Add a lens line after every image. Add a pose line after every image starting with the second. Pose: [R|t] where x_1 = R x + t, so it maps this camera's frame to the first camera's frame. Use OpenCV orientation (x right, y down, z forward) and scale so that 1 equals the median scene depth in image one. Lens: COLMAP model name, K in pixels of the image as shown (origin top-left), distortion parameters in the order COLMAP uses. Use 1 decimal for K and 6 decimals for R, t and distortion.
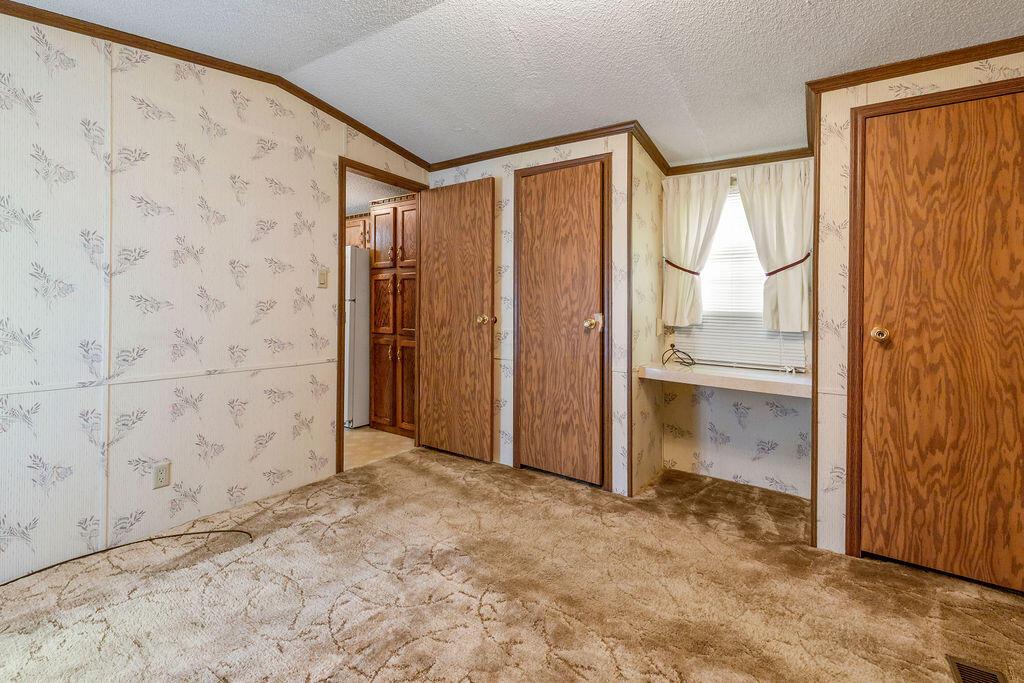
lens RADIAL K [[469.6, 0, 506.4], [0, 469.6, 302.3], [0, 0, 1]] dist [0.004177, 0.000568]
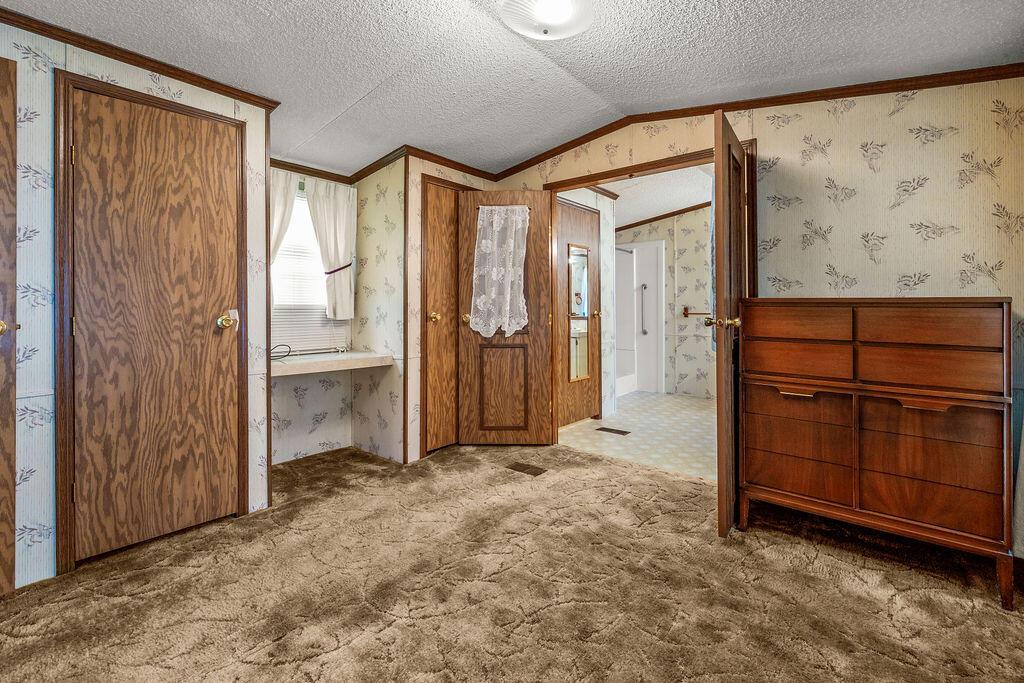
lens RADIAL K [[452.4, 0, 521.6], [0, 452.4, 302.1], [0, 0, 1]] dist [-0.000223, -0.000710]
pose [[0.068093, -0.010035, 0.997629, -0.605015], [-0.006458, 0.999924, 0.010499, -0.001407], [-0.997658, -0.007158, 0.068023, 0.460749]]
